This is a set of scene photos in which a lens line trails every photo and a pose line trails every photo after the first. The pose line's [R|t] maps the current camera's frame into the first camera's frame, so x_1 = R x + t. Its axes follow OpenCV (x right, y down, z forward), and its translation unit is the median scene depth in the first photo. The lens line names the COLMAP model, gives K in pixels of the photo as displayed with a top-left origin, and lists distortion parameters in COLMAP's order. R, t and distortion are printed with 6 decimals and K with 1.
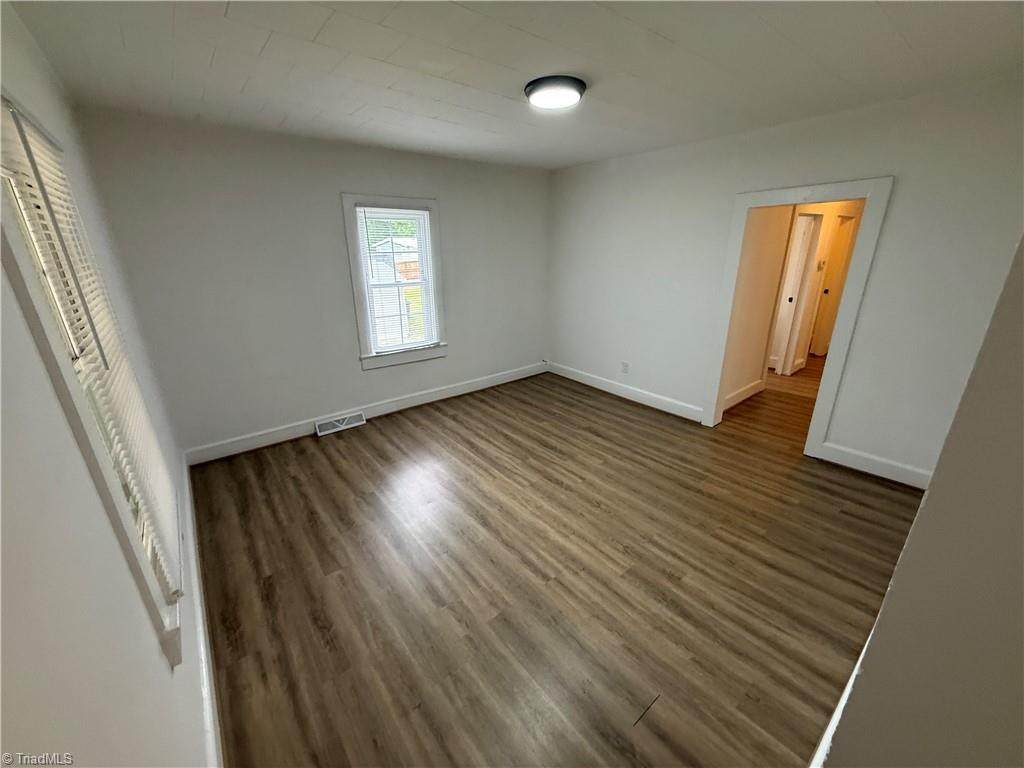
lens RADIAL K [[407.8, 0, 512.9], [0, 407.8, 384.2], [0, 0, 1]] dist [0.000797, 0.000119]
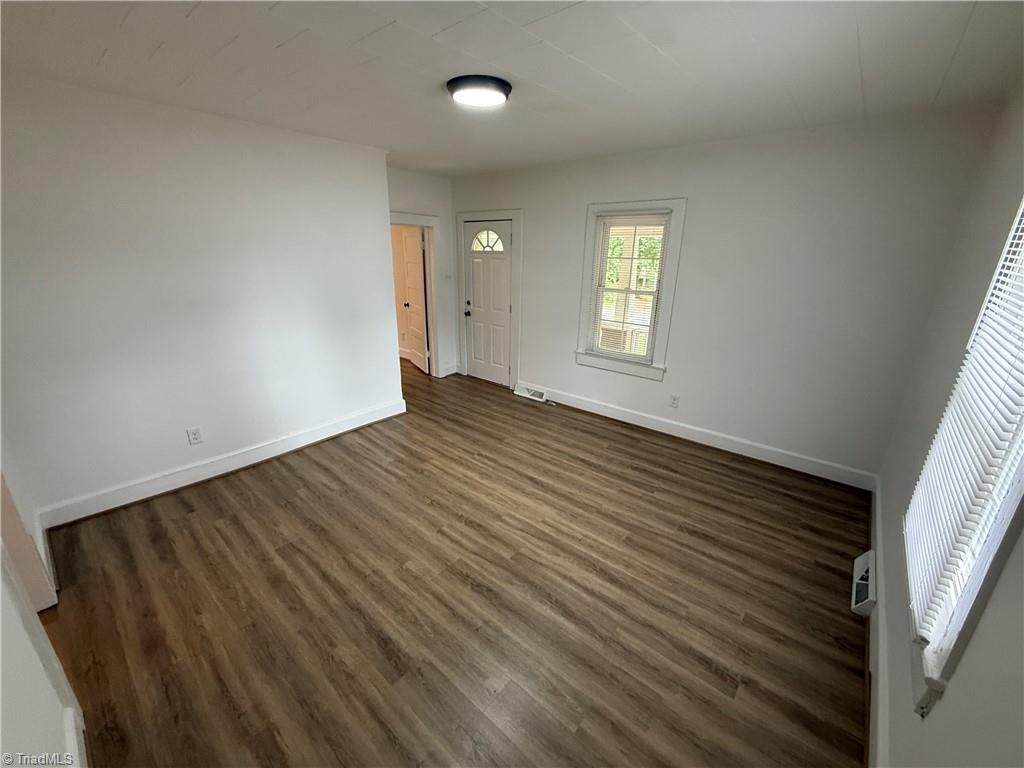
lens RADIAL K [[407.8, 0, 512.8], [0, 407.8, 380.1], [0, 0, 1]] dist [0.000797, 0.000119]
pose [[-0.982713, 0.056352, -0.176351, 0.158424], [-0.062856, 0.794416, 0.604113, -0.534378], [0.174139, 0.604754, -0.777141, 1.505241]]
